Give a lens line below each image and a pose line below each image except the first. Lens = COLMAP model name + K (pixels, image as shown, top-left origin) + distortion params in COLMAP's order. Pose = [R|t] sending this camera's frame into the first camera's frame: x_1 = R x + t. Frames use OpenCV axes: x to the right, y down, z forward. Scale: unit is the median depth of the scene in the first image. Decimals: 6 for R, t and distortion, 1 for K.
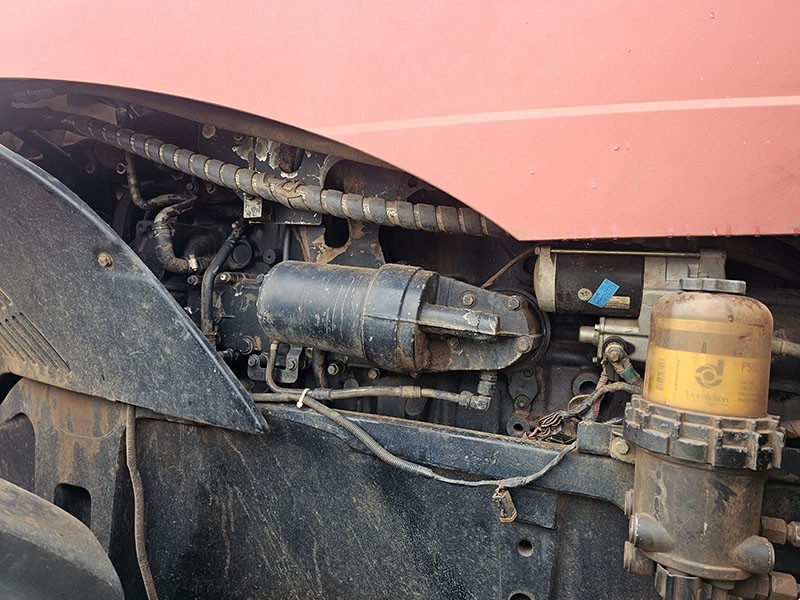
lens RADIAL K [[523.0, 0, 402.5], [0, 523.0, 300.4], [0, 0, 1]] dist [0.057095, -0.051165]
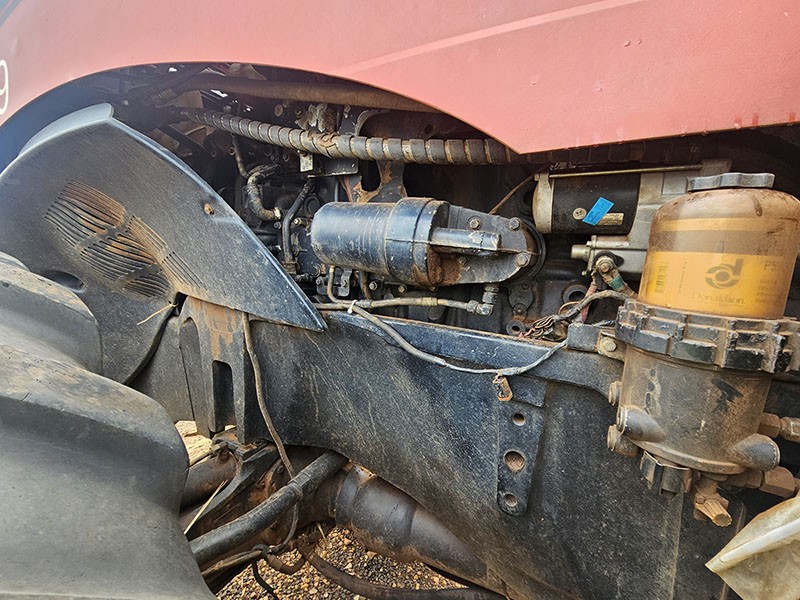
lens RADIAL K [[316.0, 0, 396.3], [0, 316.0, 297.4], [0, 0, 1]] dist [-0.000071, -0.000340]
pose [[0.987994, -0.009443, -0.154202, 0.060475], [0.031146, 0.989811, 0.138942, 0.059475], [0.151319, -0.142077, 0.978221, 0.250775]]
